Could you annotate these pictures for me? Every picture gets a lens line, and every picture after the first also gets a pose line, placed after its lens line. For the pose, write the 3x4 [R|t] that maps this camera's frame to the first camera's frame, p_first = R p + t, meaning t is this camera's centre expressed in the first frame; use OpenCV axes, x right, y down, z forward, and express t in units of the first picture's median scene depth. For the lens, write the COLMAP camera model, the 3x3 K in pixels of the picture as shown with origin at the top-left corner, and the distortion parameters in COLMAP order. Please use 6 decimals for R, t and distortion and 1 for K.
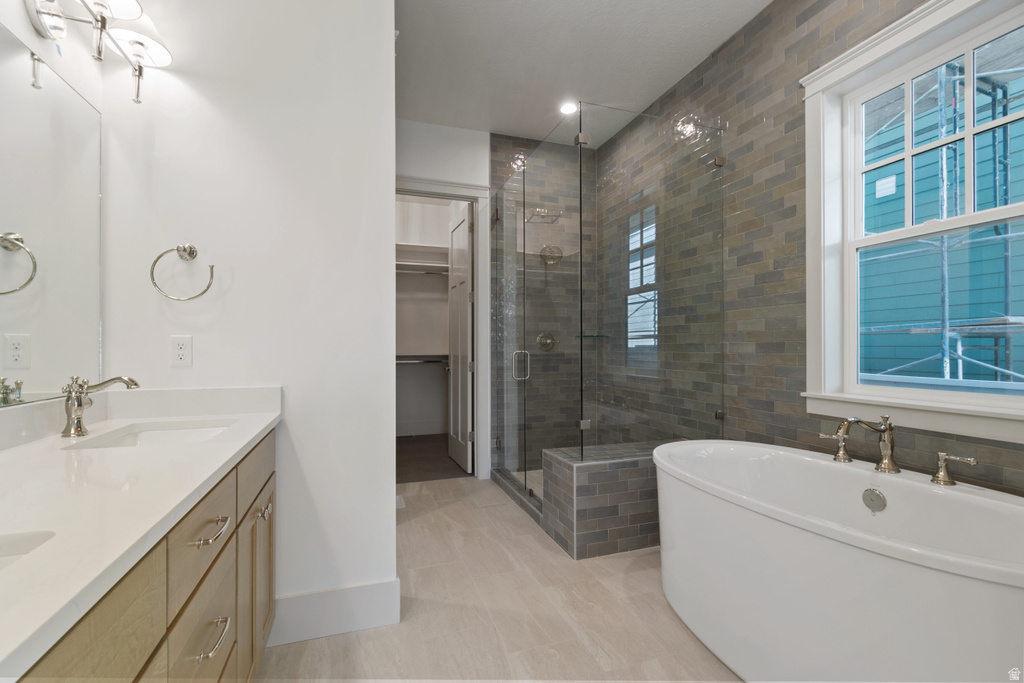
lens RADIAL K [[466.1, 0, 515.0], [0, 466.1, 345.9], [0, 0, 1]] dist [0.001426, -0.000268]
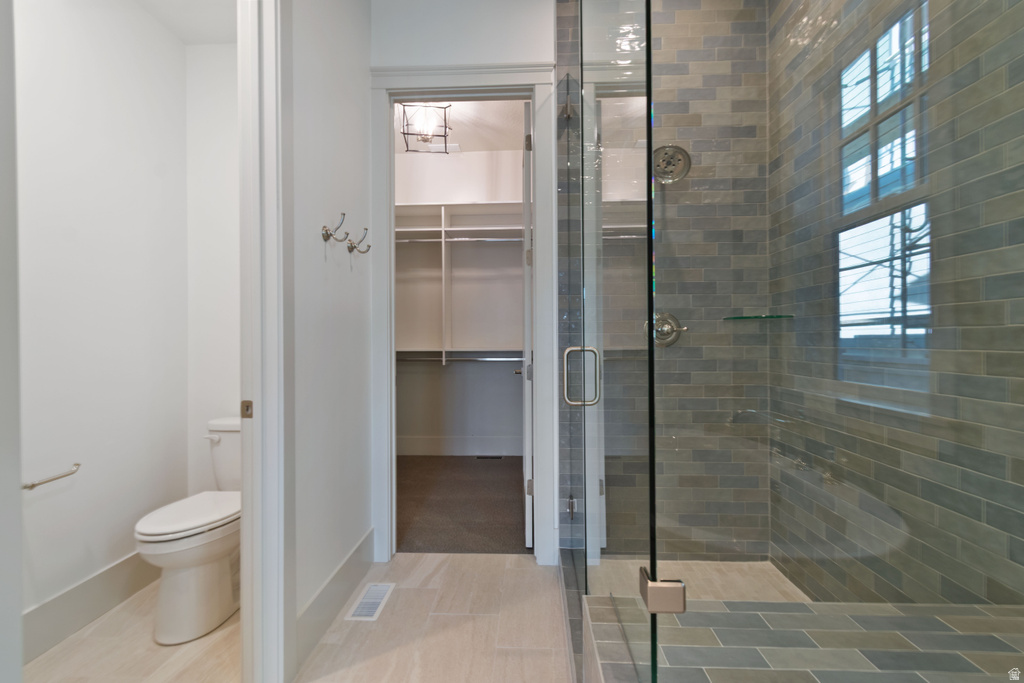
lens RADIAL K [[466.1, 0, 509.0], [0, 466.1, 339.2], [0, 0, 1]] dist [0.001426, -0.000268]
pose [[0.928557, -0.002982, -0.371178, 0.106015], [0.003790, 0.999992, 0.001449, 0.001538], [0.371170, -0.002753, 0.928561, 0.433258]]
